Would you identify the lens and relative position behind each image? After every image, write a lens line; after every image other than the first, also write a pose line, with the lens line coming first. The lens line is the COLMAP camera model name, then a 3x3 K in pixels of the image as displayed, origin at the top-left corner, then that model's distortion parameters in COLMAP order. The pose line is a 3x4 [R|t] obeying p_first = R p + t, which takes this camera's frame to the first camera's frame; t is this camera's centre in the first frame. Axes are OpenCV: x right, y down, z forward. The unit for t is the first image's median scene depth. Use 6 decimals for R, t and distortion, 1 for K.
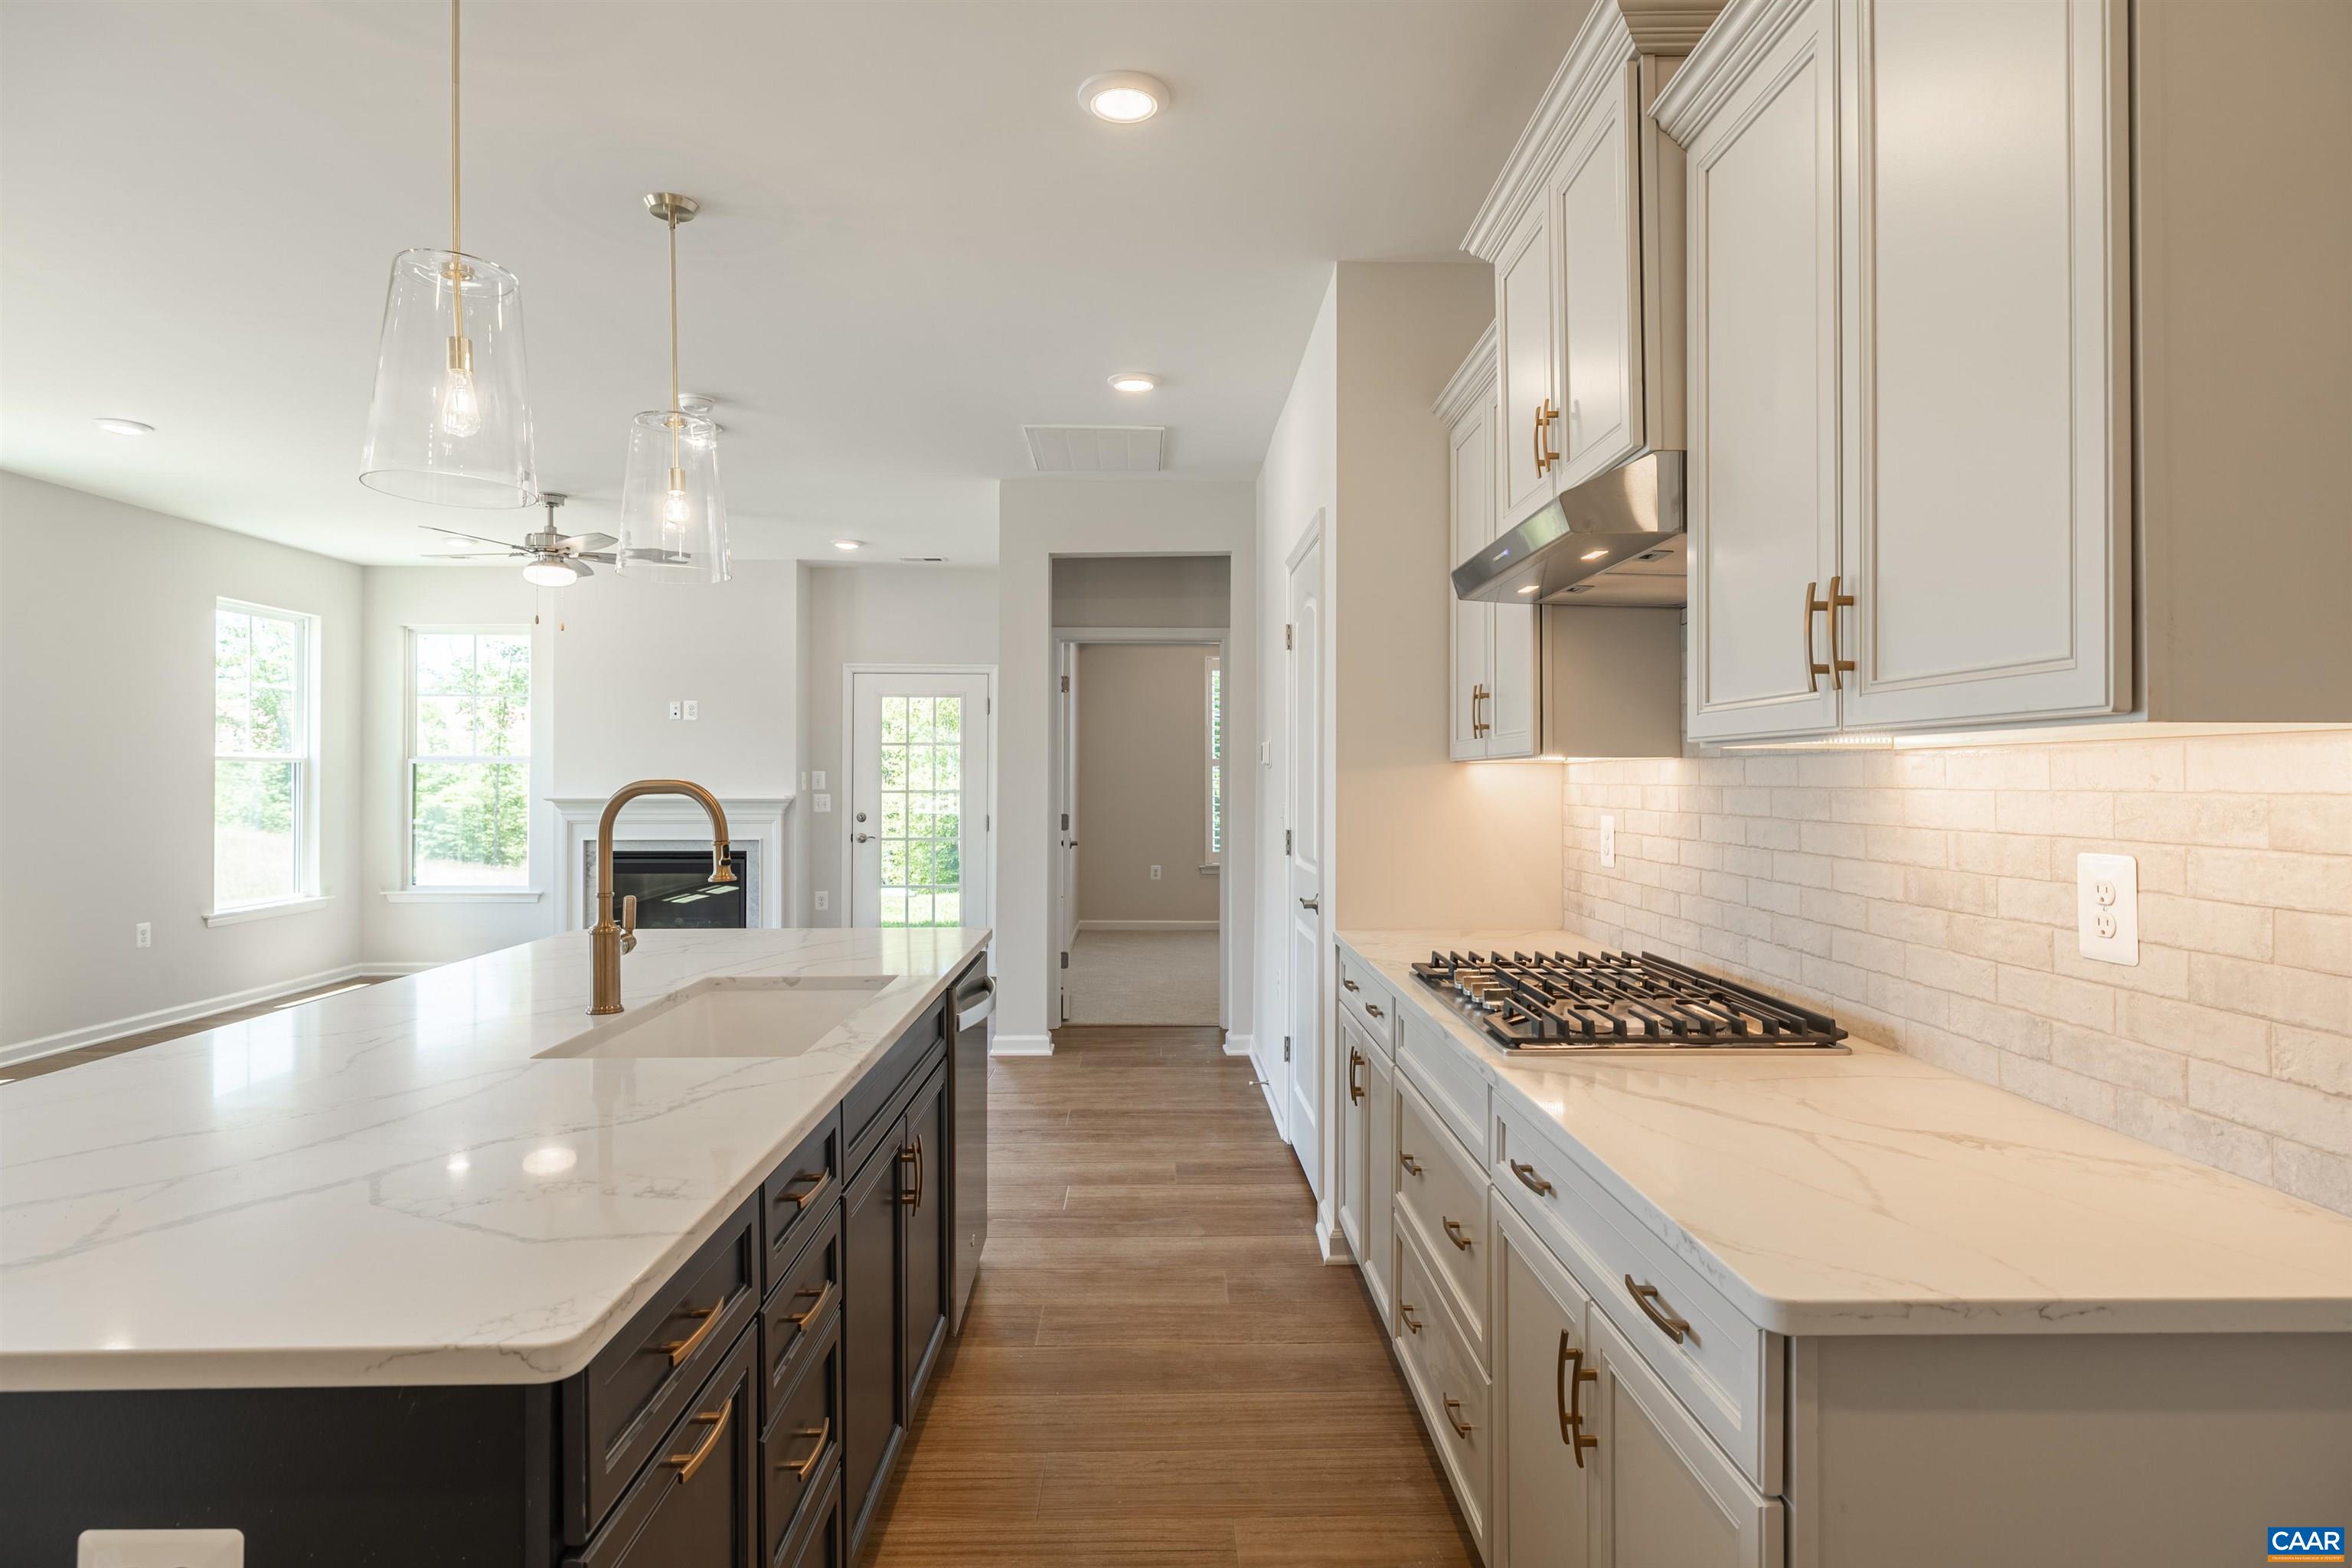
lens RADIAL K [[1233.3, 0, 1174.6], [0, 1233.3, 777.1], [0, 0, 1]] dist [-0.002881, 0.001006]
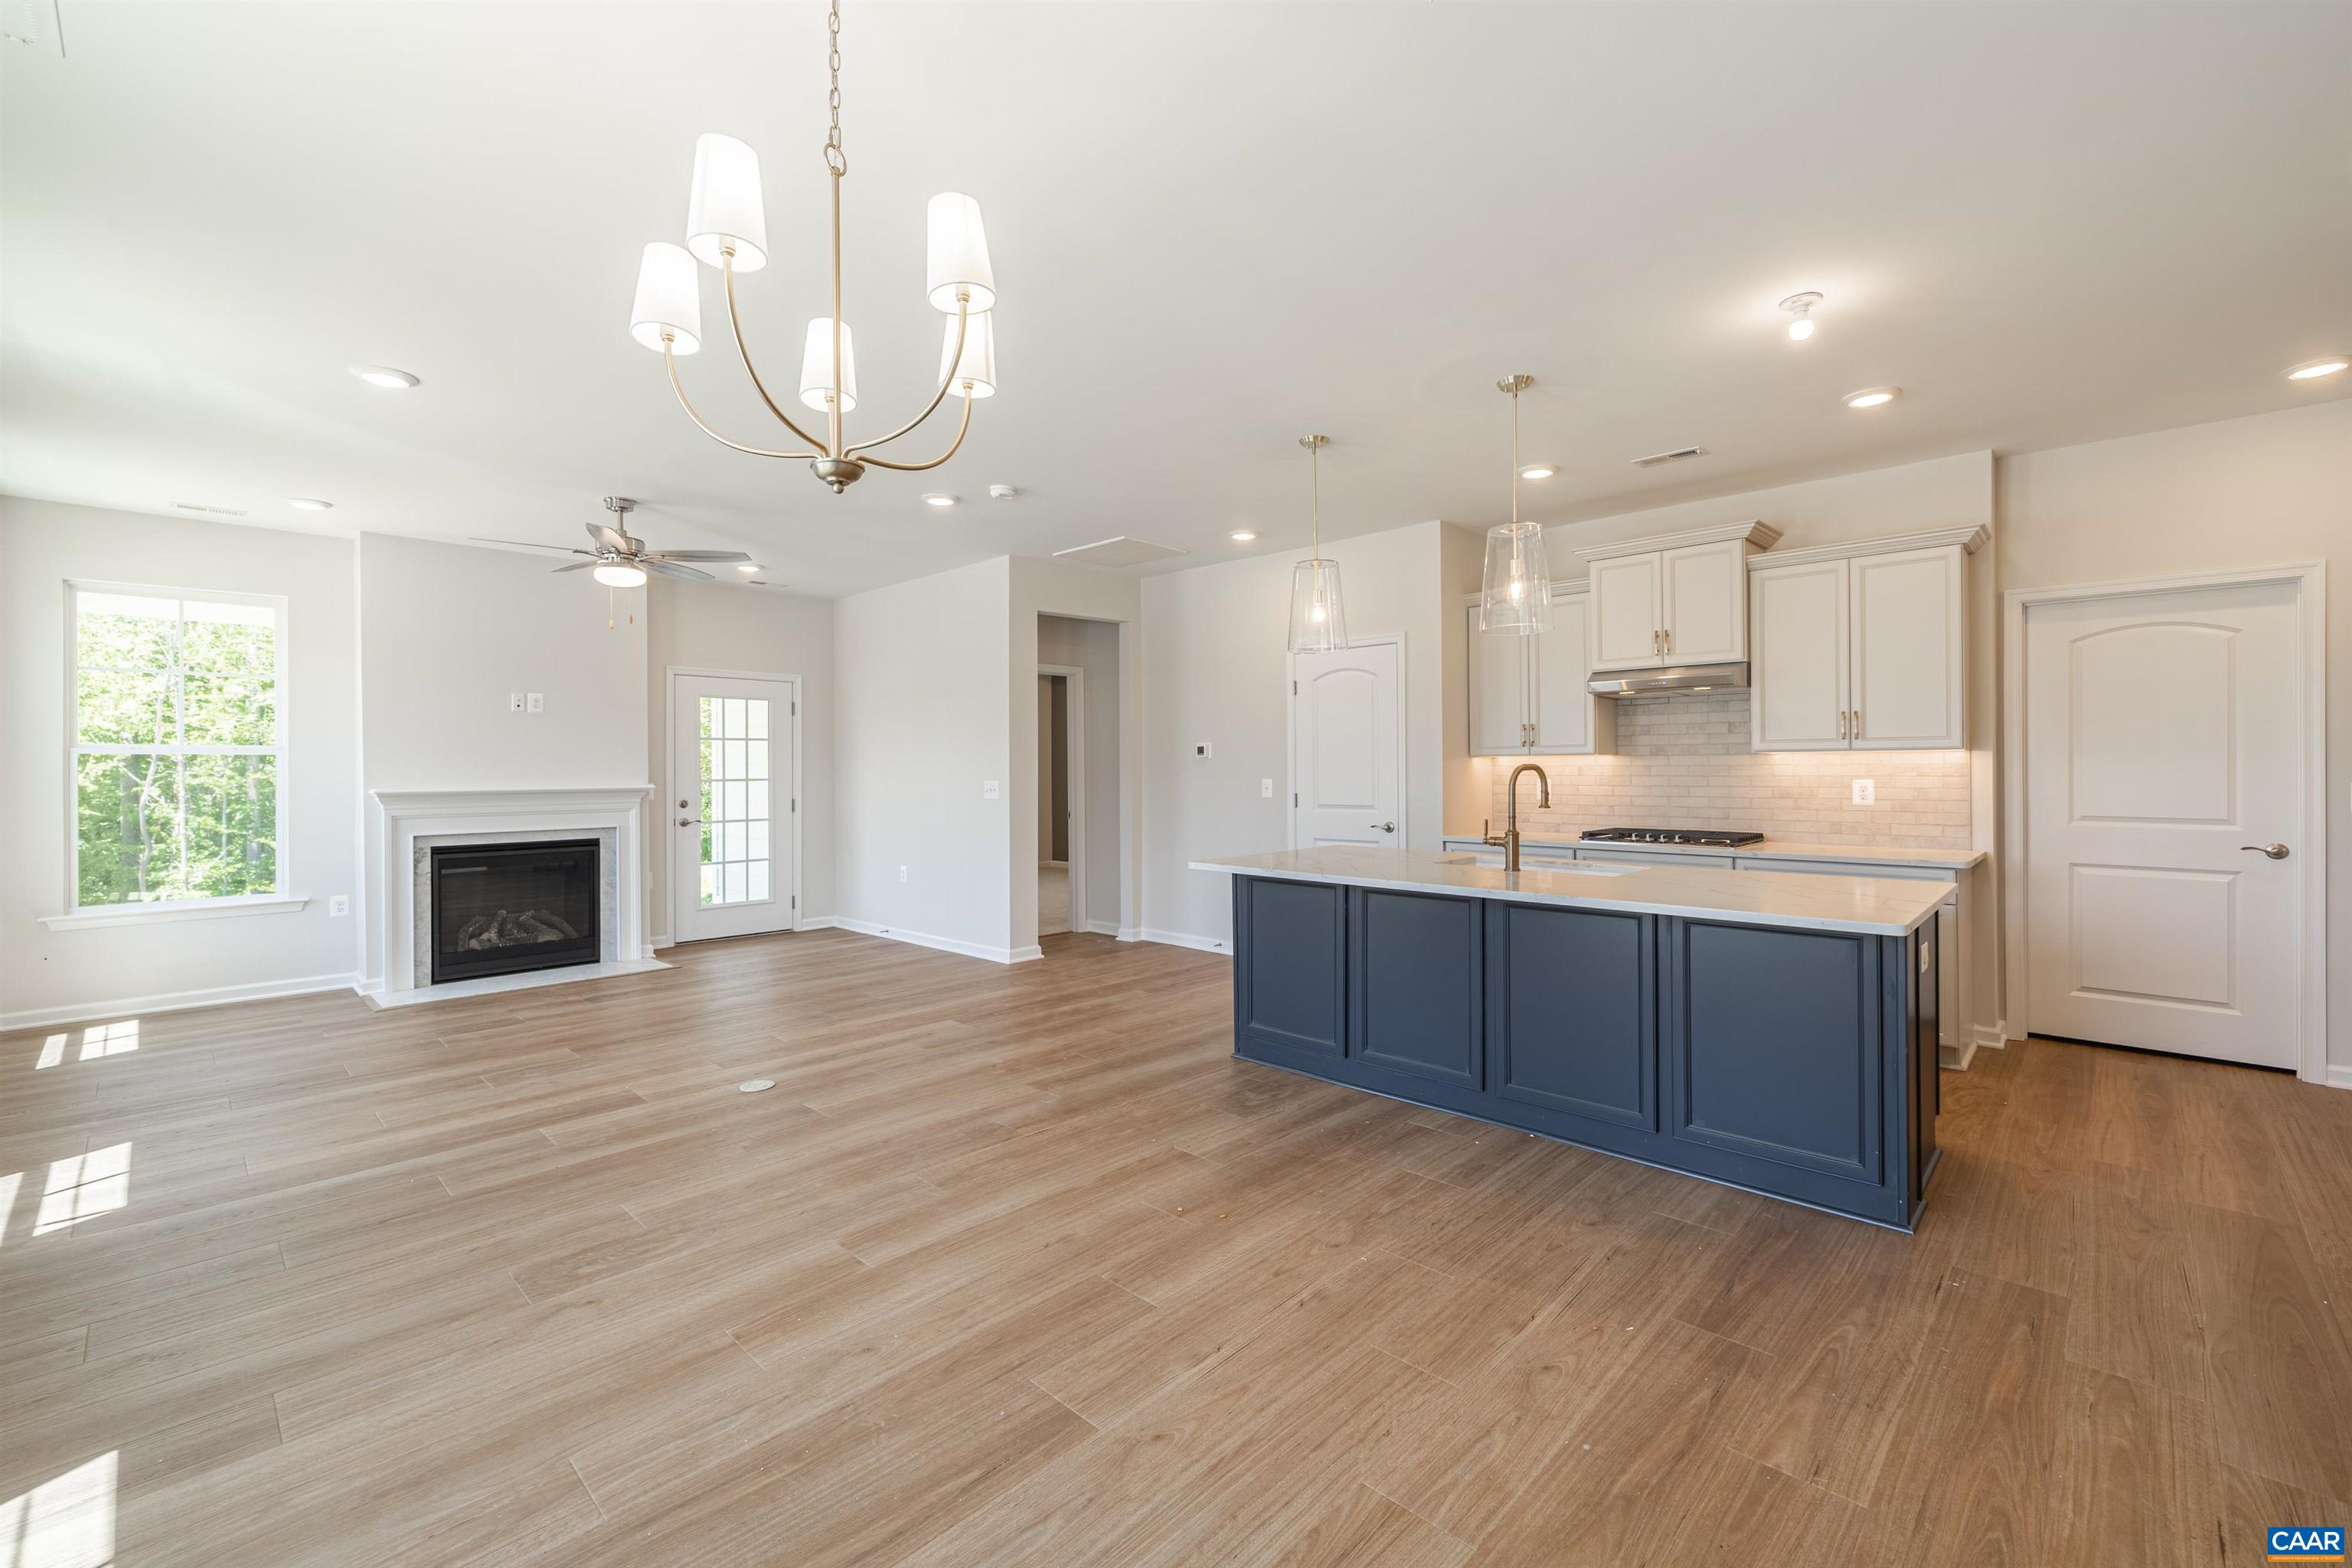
lens RADIAL K [[981.1, 0, 1172.6], [0, 981.1, 777.7], [0, 0, 1]] dist [0.000262, 0.000253]
pose [[0.707135, -0.012044, 0.706976, -1.073385], [0.005397, 0.999918, 0.011636, 0.001694], [-0.707058, -0.004413, 0.707142, 0.101412]]
